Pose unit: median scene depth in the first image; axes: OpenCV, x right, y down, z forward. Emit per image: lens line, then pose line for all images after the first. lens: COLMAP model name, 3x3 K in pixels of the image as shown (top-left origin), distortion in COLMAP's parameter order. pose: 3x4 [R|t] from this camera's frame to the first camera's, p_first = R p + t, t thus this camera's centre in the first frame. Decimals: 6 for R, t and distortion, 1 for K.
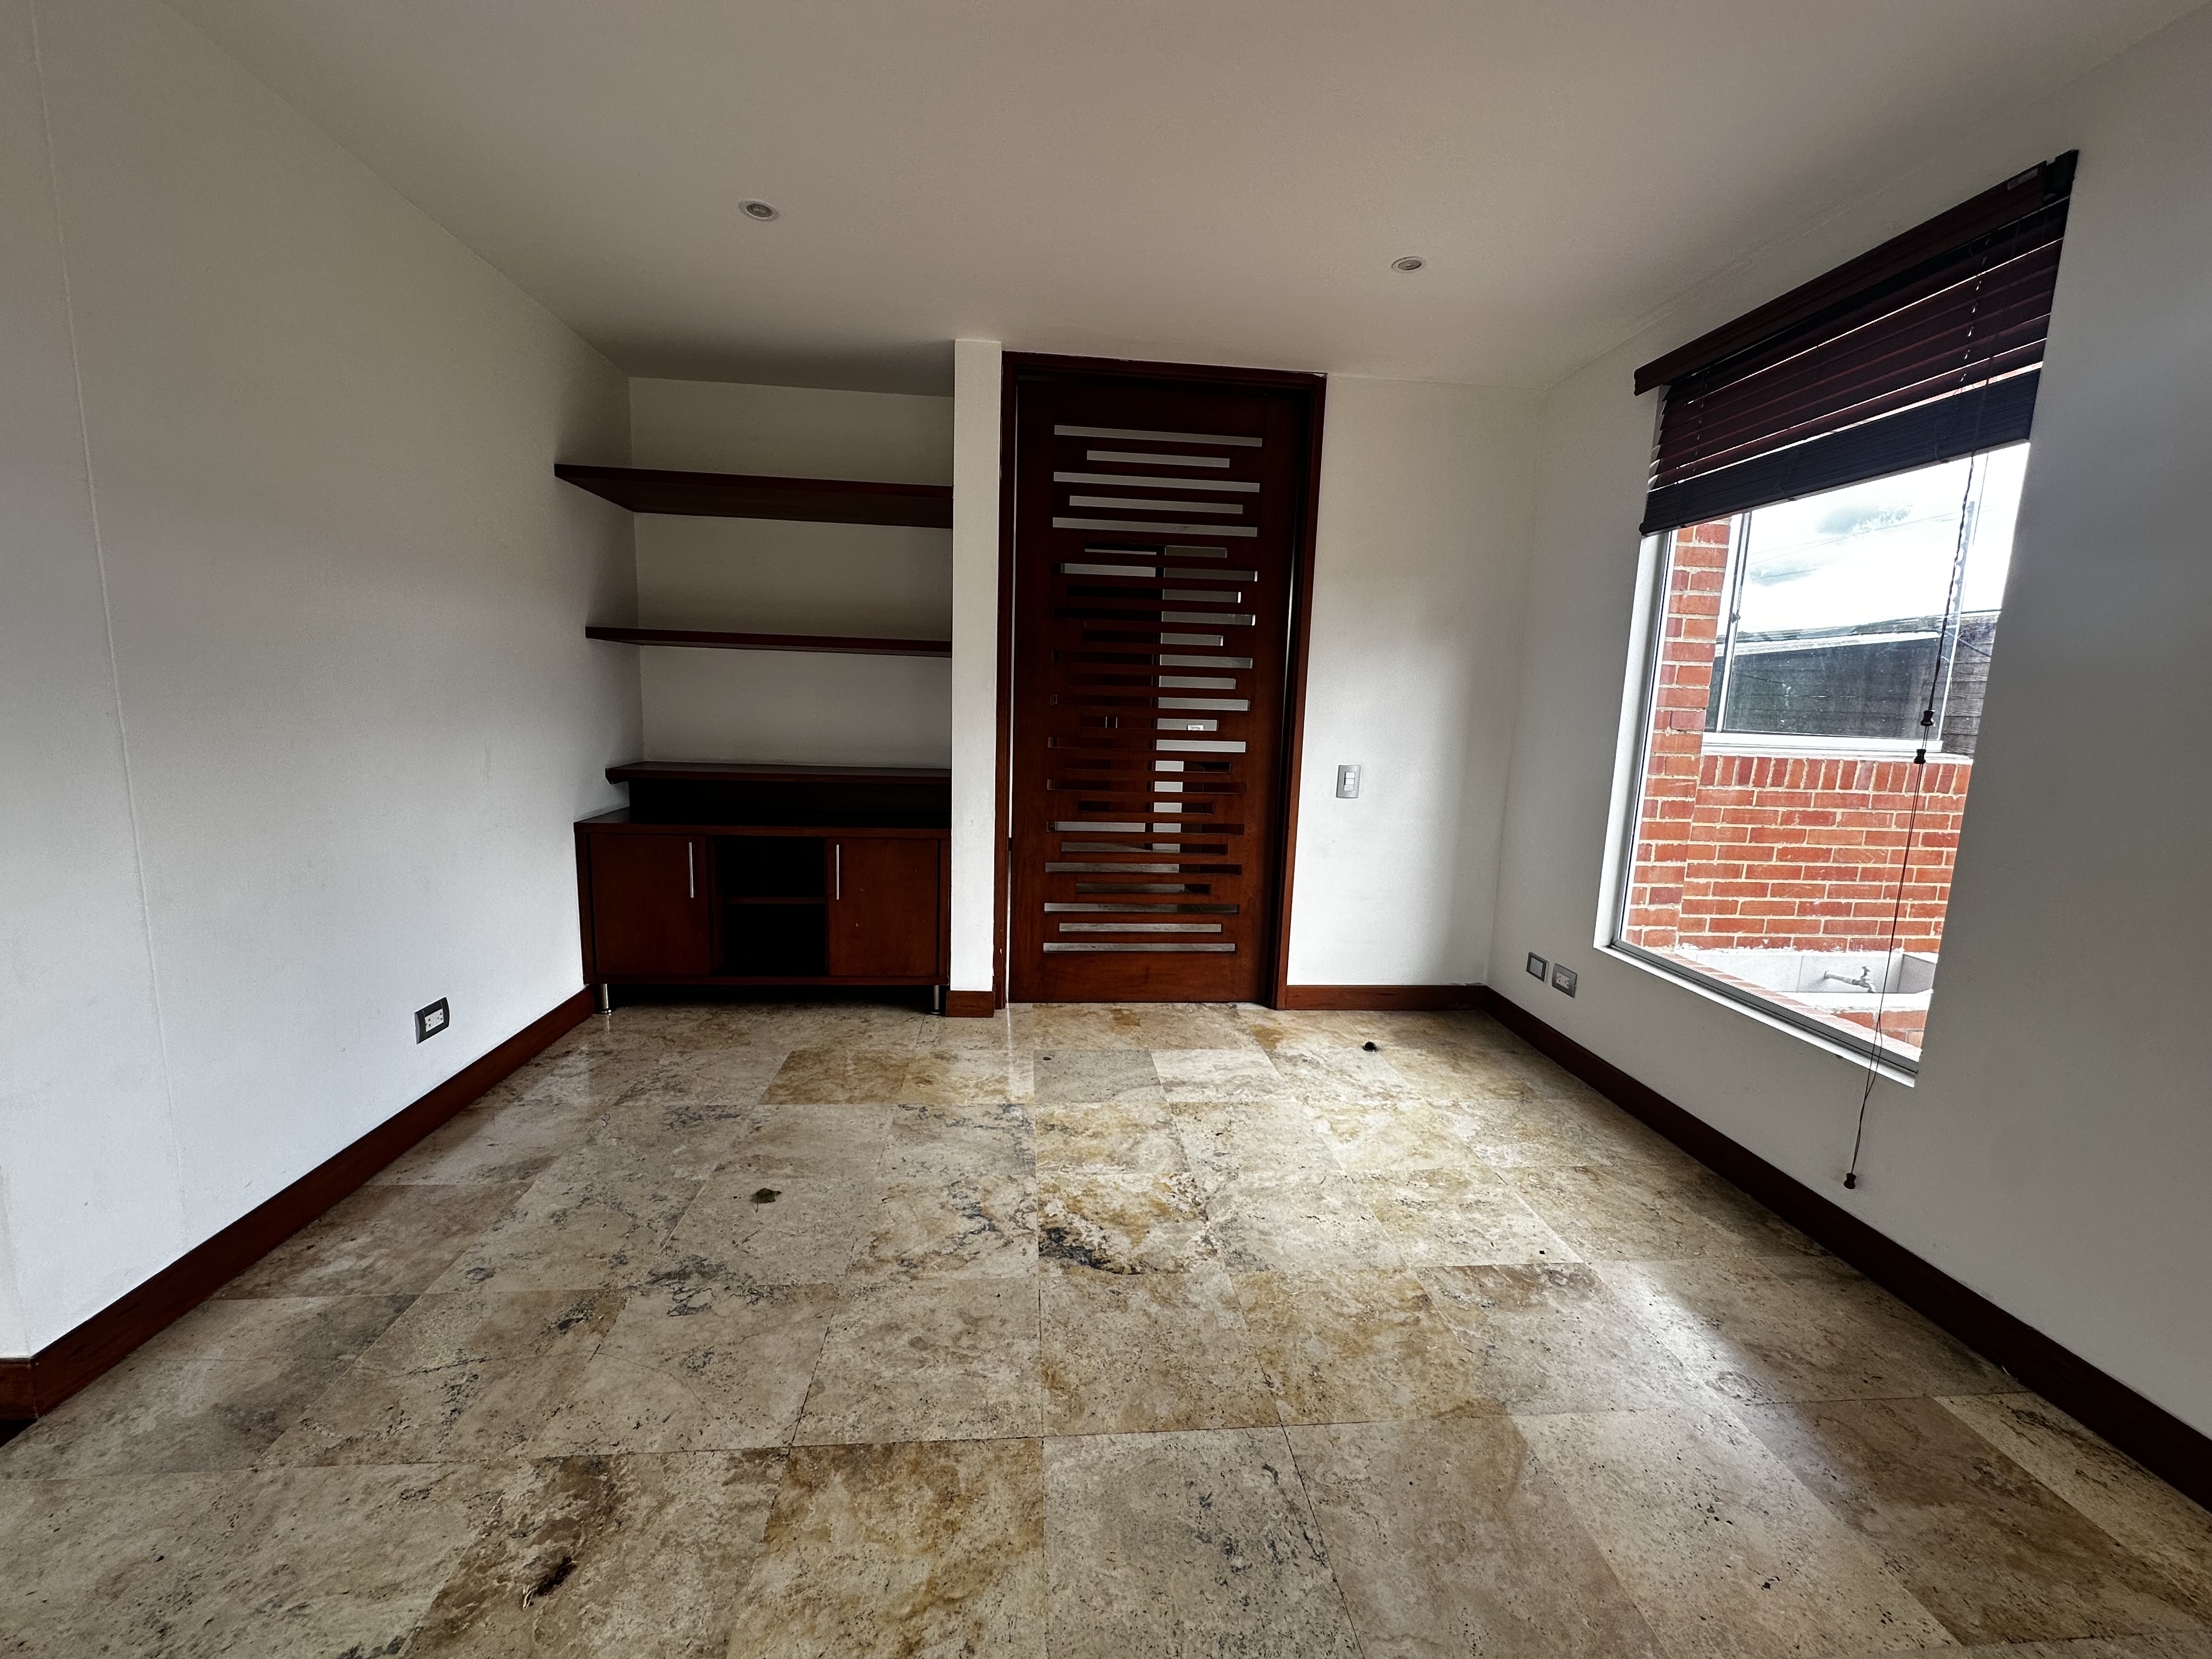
lens RADIAL K [[885.5, 0, 1106.0], [0, 885.5, 829.5], [0, 0, 1]] dist [-0.001438, -0.000007]
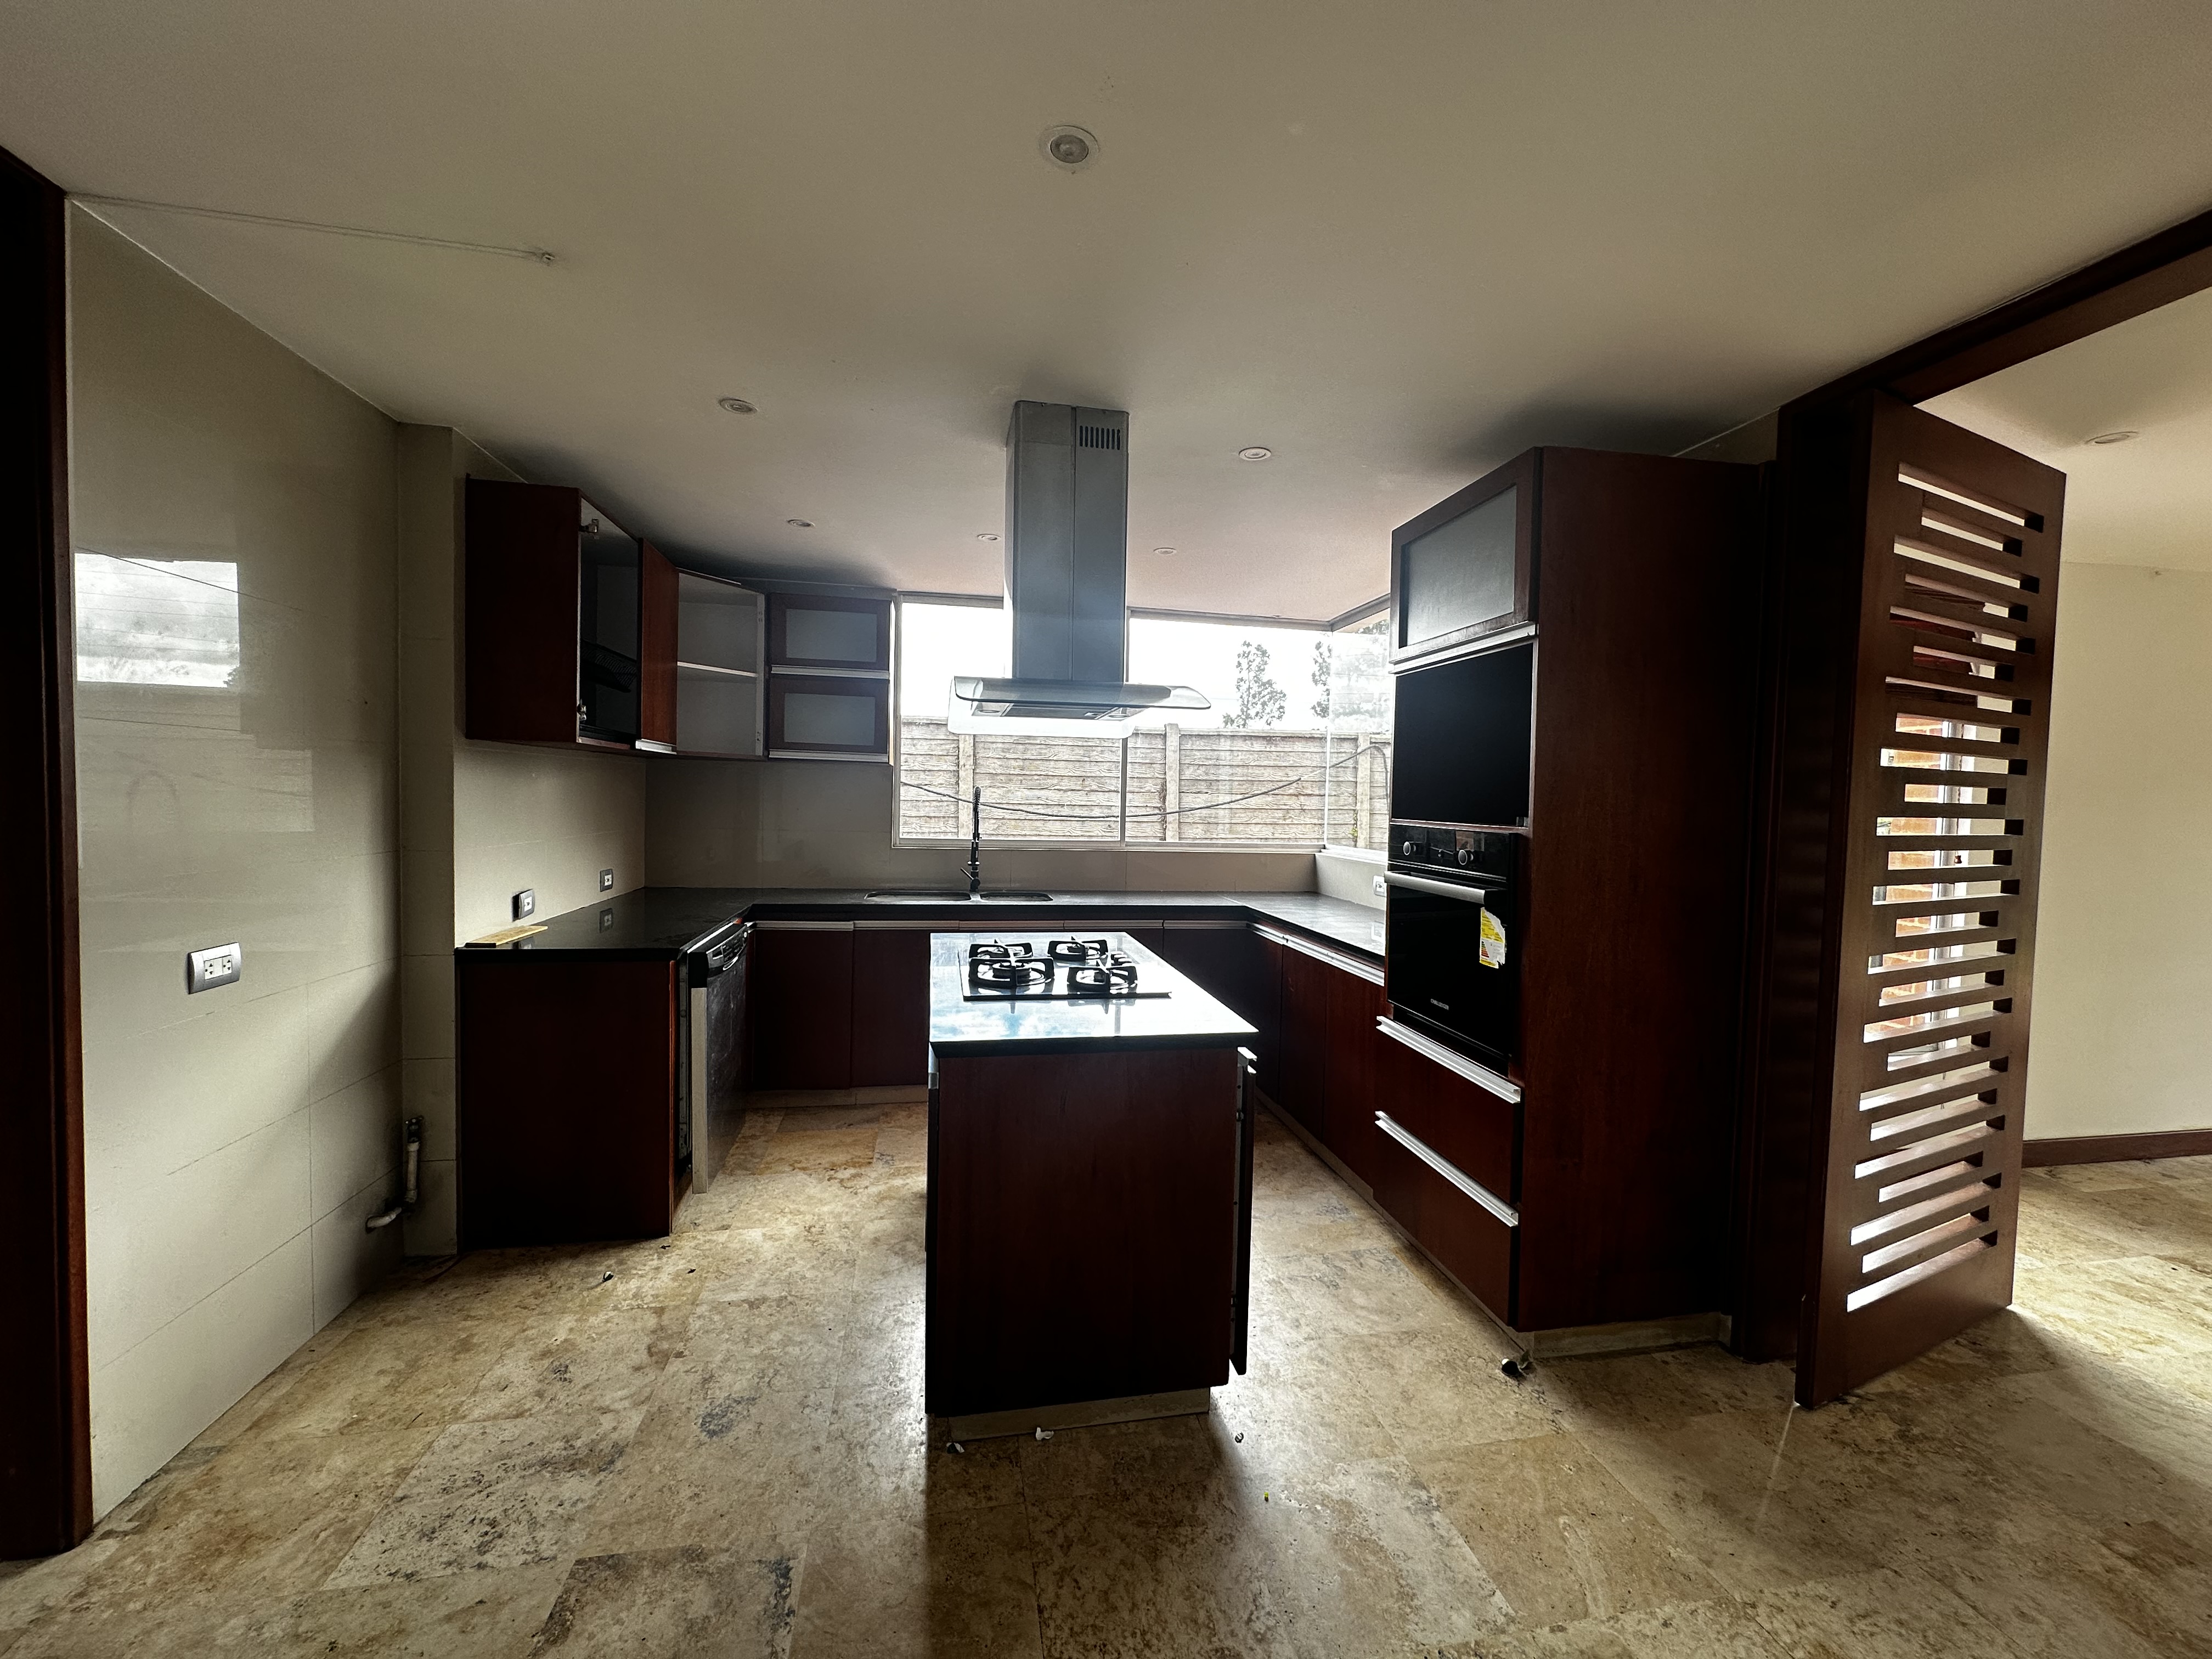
lens RADIAL K [[885.5, 0, 1106.0], [0, 885.5, 829.5], [0, 0, 1]] dist [-0.001438, -0.000007]
pose [[-0.093801, -0.070412, 0.993098, -0.733160], [0.119501, 0.989488, 0.081443, -0.557172], [-0.988393, 0.126316, -0.084401, 3.013684]]
